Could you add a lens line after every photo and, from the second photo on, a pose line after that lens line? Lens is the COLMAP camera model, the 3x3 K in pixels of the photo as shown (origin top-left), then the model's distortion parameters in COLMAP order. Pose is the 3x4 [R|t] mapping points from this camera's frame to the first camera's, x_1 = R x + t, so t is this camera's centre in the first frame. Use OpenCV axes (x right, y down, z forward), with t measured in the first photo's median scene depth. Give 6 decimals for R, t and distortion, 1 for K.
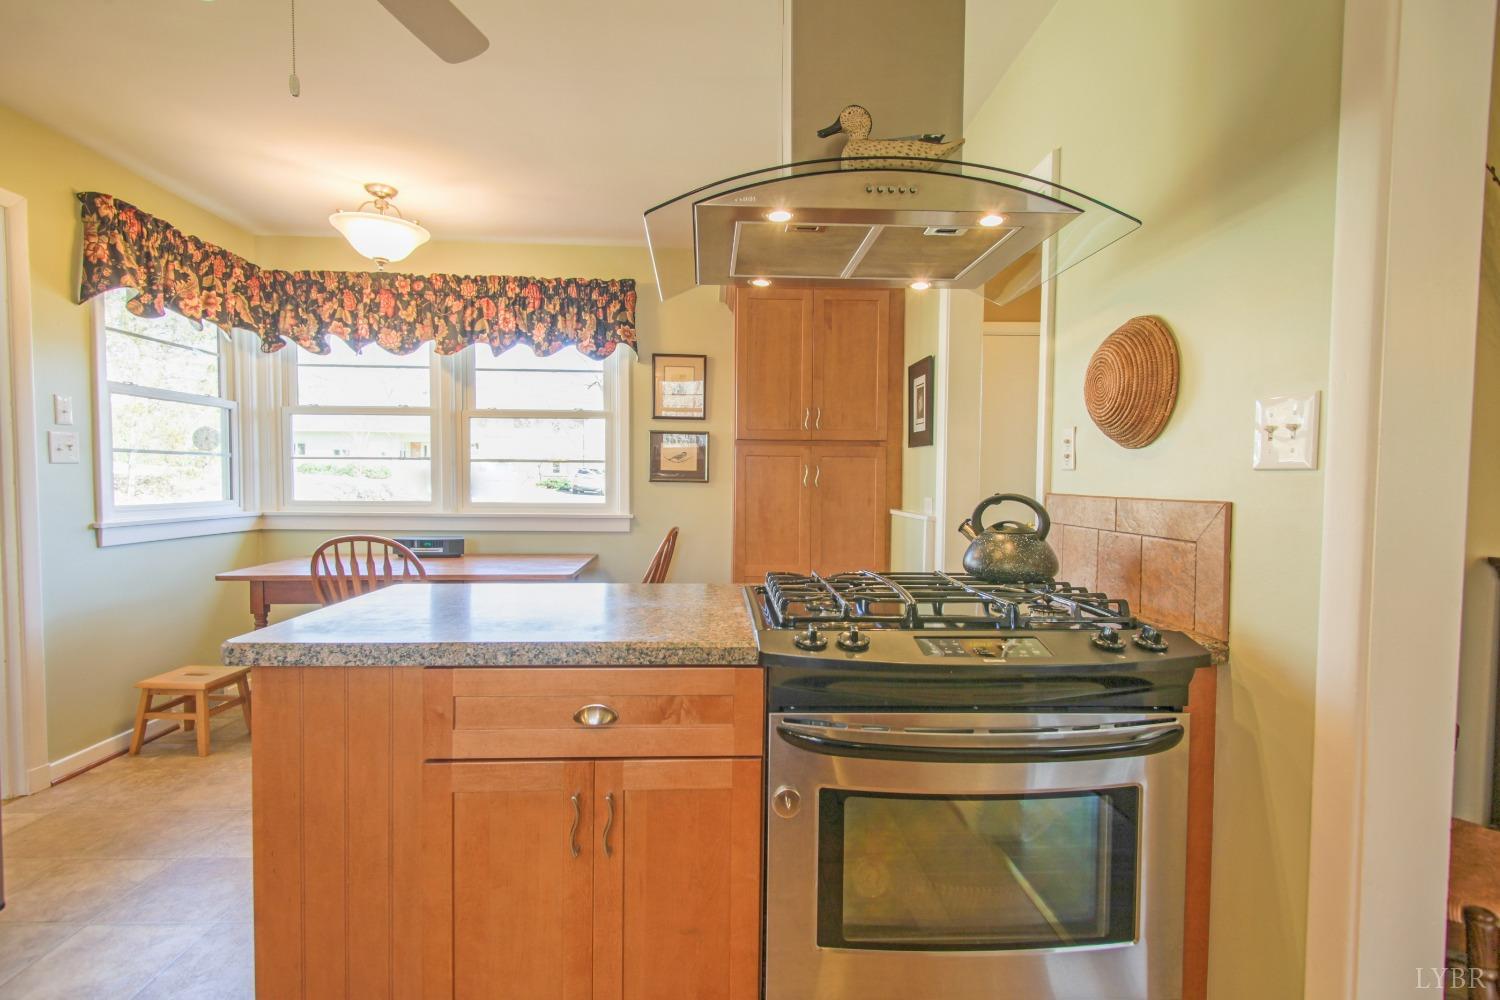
lens RADIAL K [[712.5, 0, 738.6], [0, 712.5, 501.2], [0, 0, 1]] dist [0.020226, -0.011828]
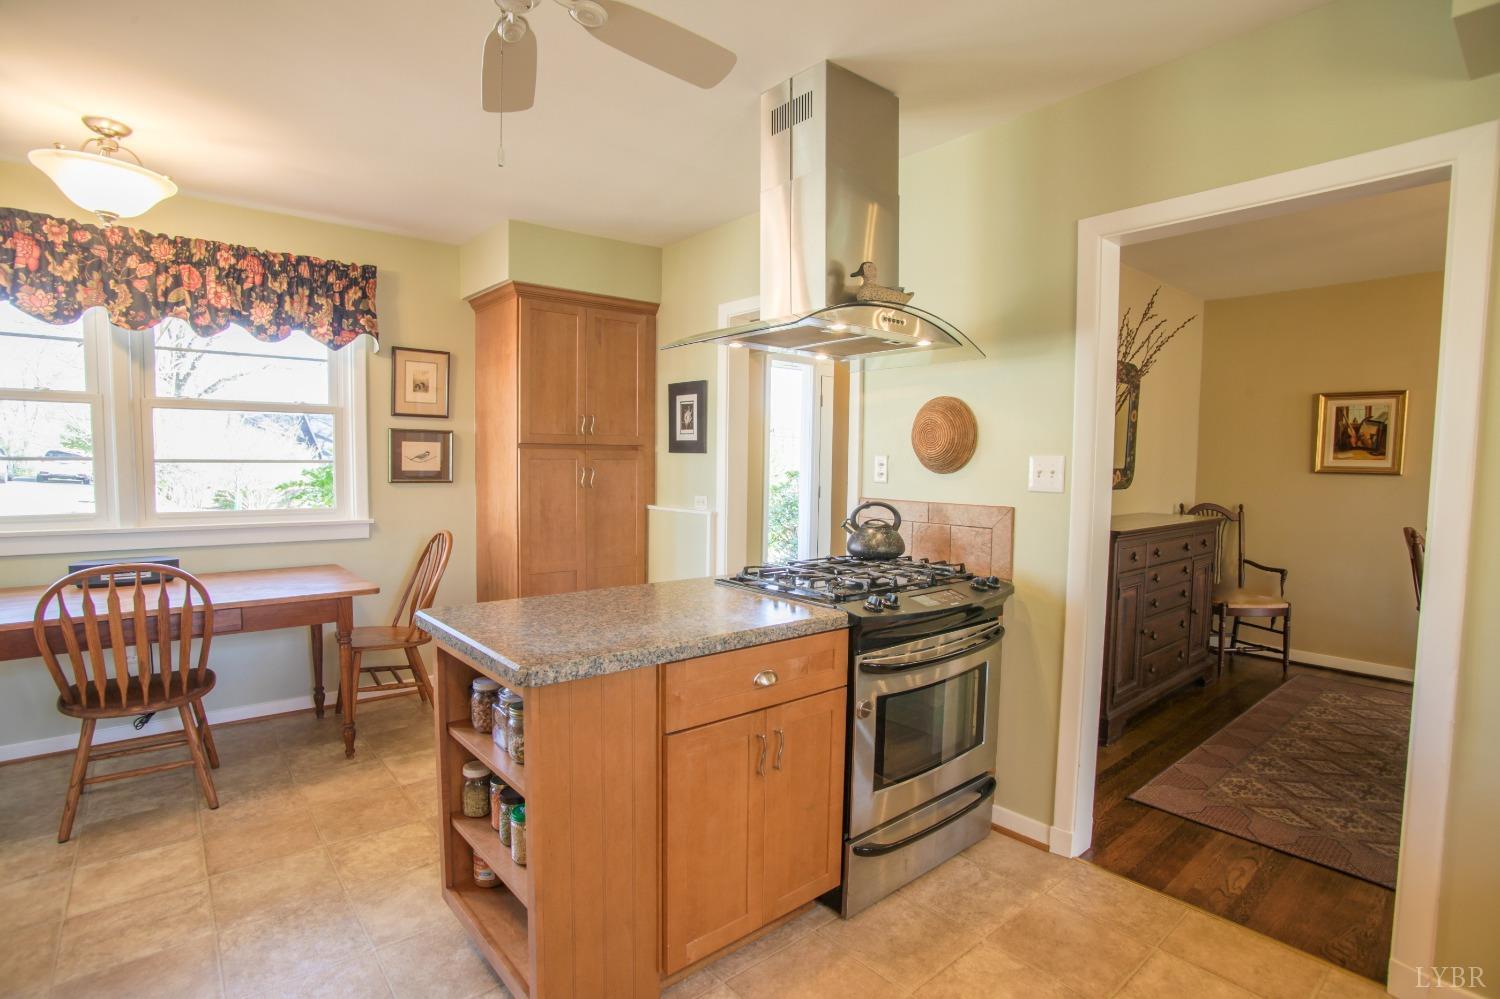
lens RADIAL K [[725.9, 0, 743.9], [0, 725.9, 501.7], [0, 0, 1]] dist [-0.079179, 0.032684]
pose [[0.800448, -0.033132, 0.598486, -0.331319], [0.015383, 0.999278, 0.034746, -0.029373], [-0.599205, -0.018606, 0.800379, -0.030991]]
